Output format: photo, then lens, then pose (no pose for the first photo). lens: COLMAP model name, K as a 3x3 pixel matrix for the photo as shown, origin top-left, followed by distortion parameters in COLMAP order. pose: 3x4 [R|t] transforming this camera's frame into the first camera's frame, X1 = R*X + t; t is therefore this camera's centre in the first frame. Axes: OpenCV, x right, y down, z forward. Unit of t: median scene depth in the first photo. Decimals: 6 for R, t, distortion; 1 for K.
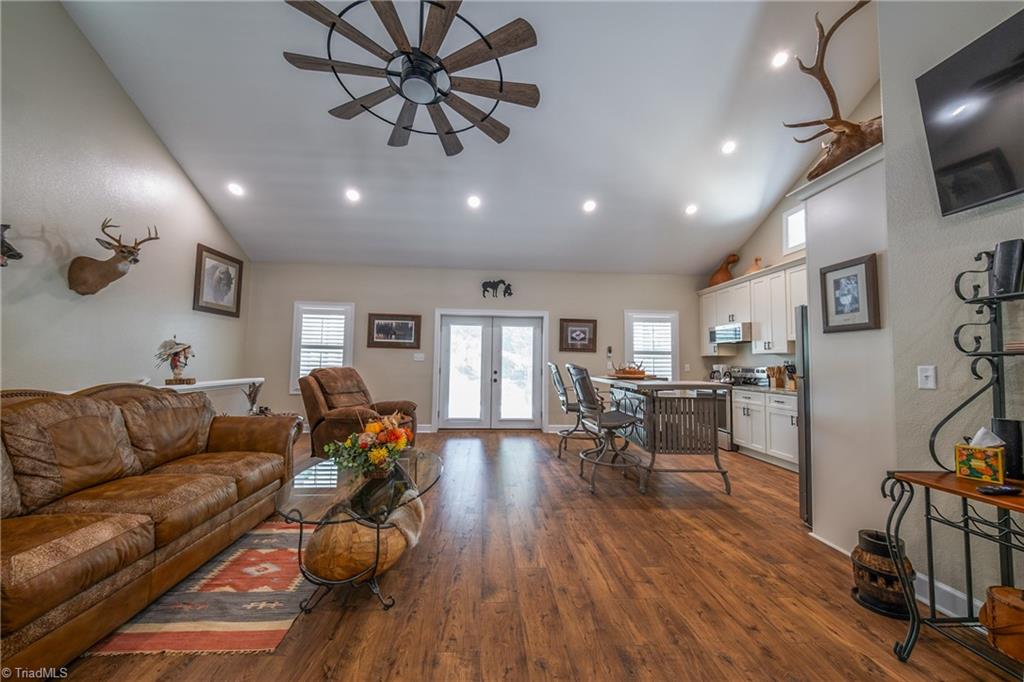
lens RADIAL K [[362.0, 0, 503.8], [0, 362.0, 346.2], [0, 0, 1]] dist [0.024385, -0.017953]
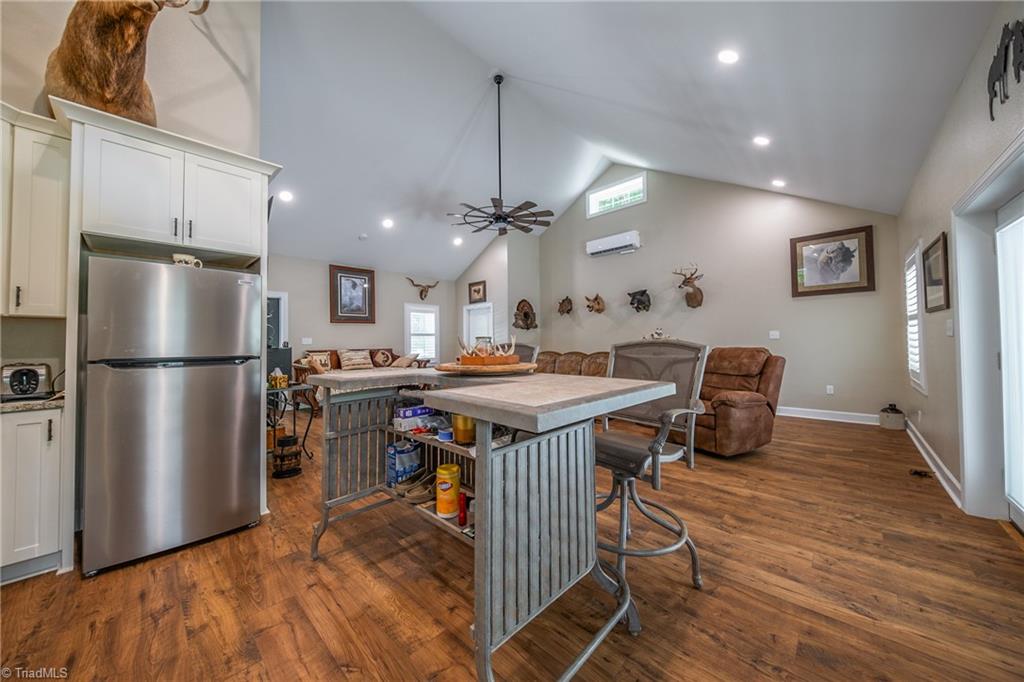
lens RADIAL K [[350.0, 0, 510.1], [0, 350.0, 336.4], [0, 0, 1]] dist [0.000977, -0.003368]
pose [[-0.722823, -0.018681, -0.690781, 0.813294], [0.032784, 0.997582, -0.061283, 0.090320], [0.690255, -0.066944, -0.720462, 1.711940]]
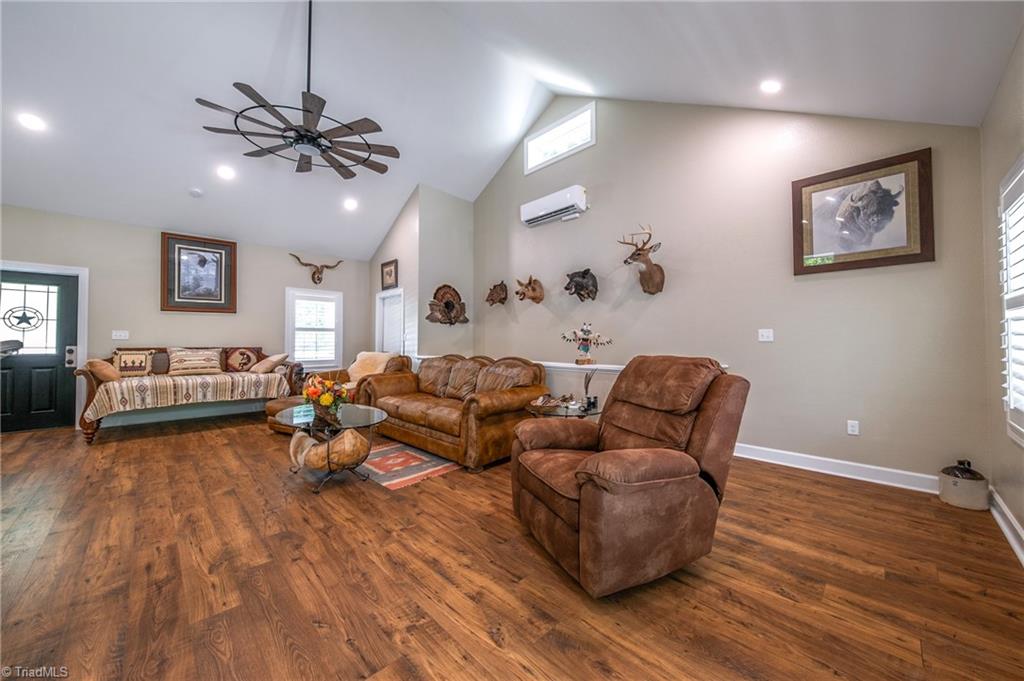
lens RADIAL K [[369.3, 0, 511.4], [0, 369.3, 335.8], [0, 0, 1]] dist [-0.004861, 0.000018]
pose [[-0.747743, -0.029703, -0.663324, 0.067249], [0.015308, 0.997962, -0.061944, 0.080788], [0.663812, -0.056473, -0.745764, 1.699772]]
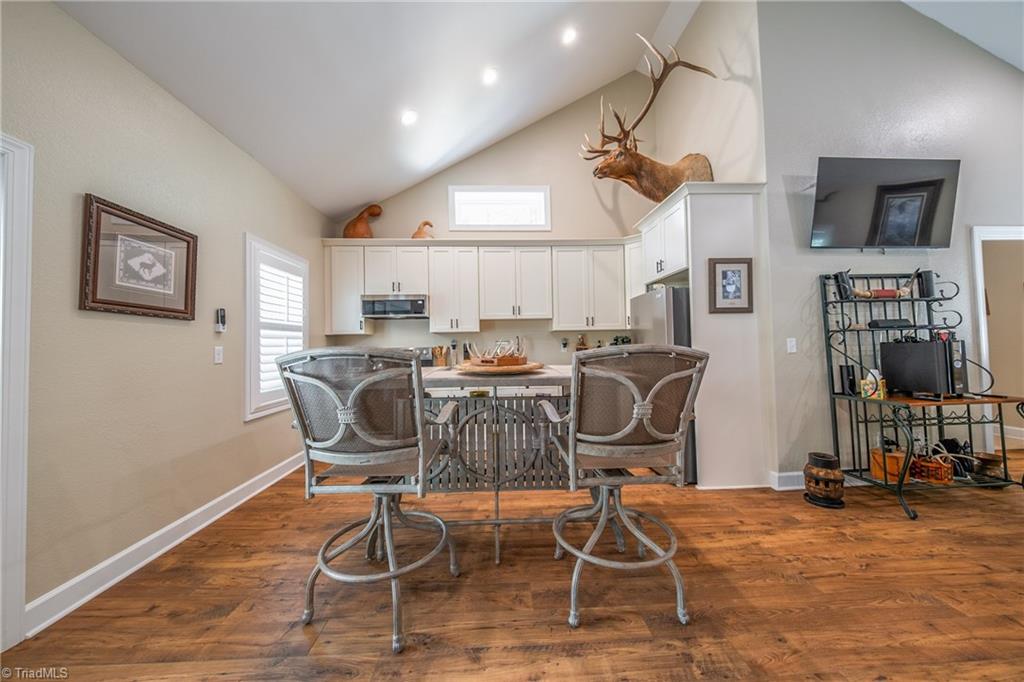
lens RADIAL K [[350.0, 0, 510.1], [0, 350.0, 336.4], [0, 0, 1]] dist [0.000977, -0.003368]
pose [[0.003986, 0.015155, 0.999877, -0.204992], [-0.026724, 0.999530, -0.015043, 0.057311], [-0.999635, -0.026660, 0.004389, 1.253468]]
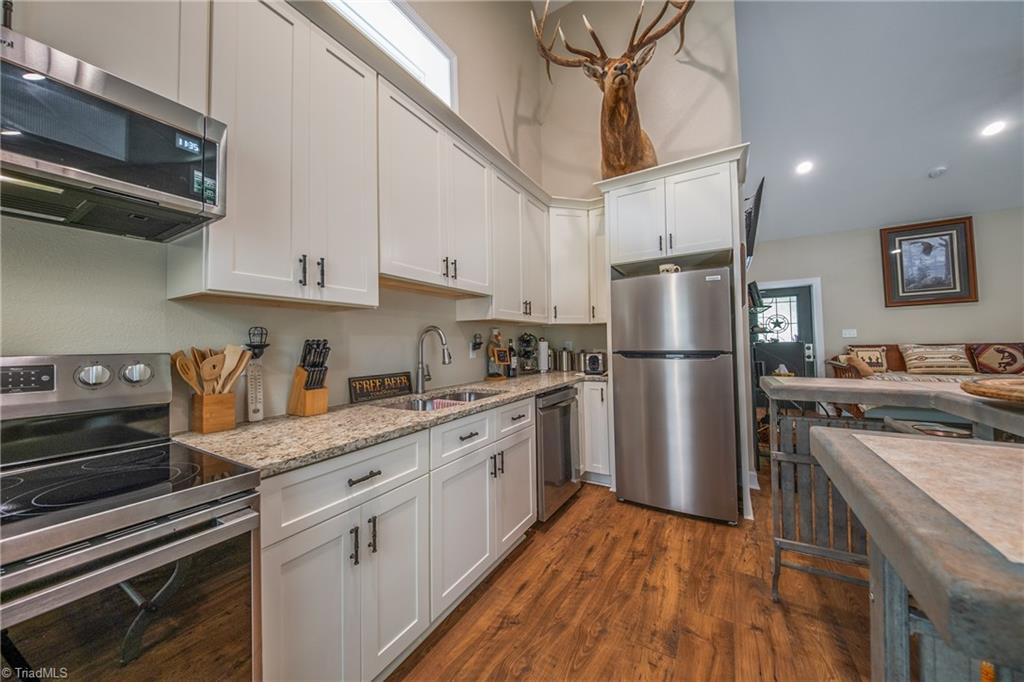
lens RADIAL K [[351.8, 0, 512.0], [0, 351.8, 333.8], [0, 0, 1]] dist [0.018399, -0.011039]
pose [[-0.835484, 0.019293, 0.549176, 0.665078], [-0.017436, 0.997950, -0.061585, 0.086343], [-0.549238, -0.061028, -0.833434, 1.663279]]
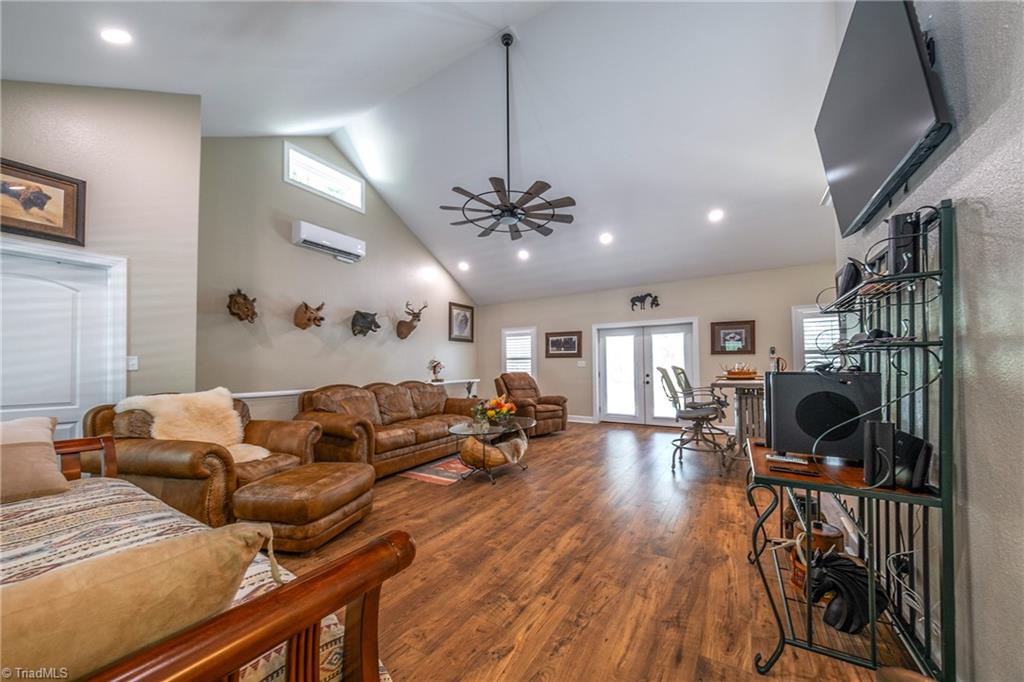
lens RADIAL K [[356.2, 0, 510.6], [0, 356.2, 361.9], [0, 0, 1]] dist [0.022164, -0.000011]
pose [[0.819919, -0.032623, -0.571550, 0.516373], [0.047155, 0.998831, 0.010633, -0.004512], [0.570535, -0.035670, 0.820499, -0.328422]]
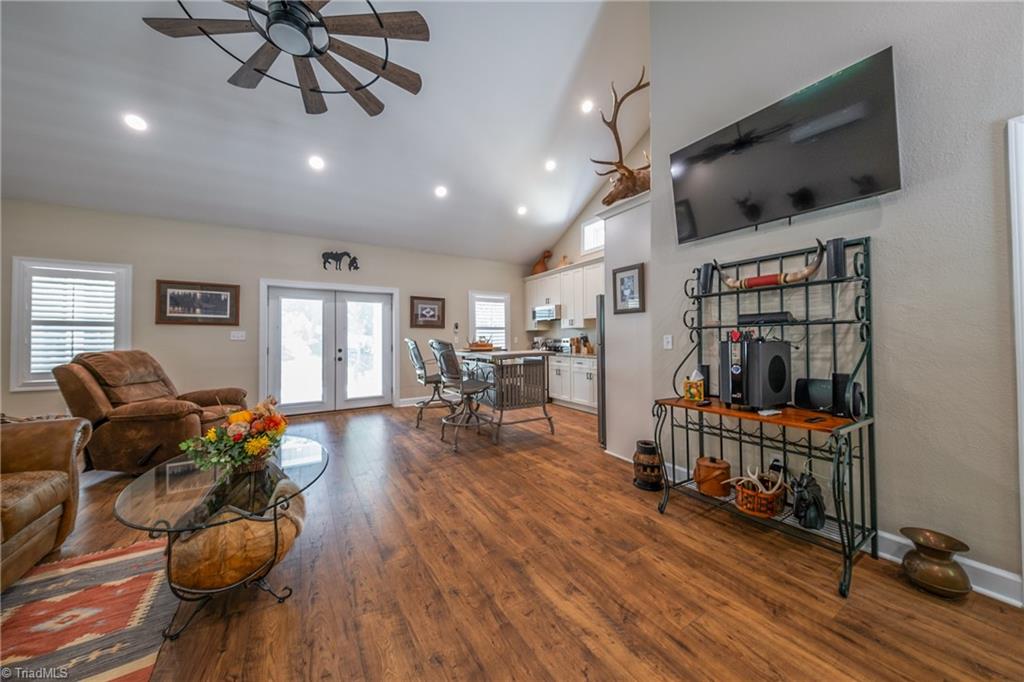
lens RADIAL K [[347.6, 0, 510.0], [0, 347.6, 336.6], [0, 0, 1]] dist [0.021397, -0.010177]
pose [[0.882373, -0.018534, 0.470185, -0.114580], [-0.000858, 0.999159, 0.040995, -0.002259], [-0.470550, -0.036576, 0.881615, -0.029448]]
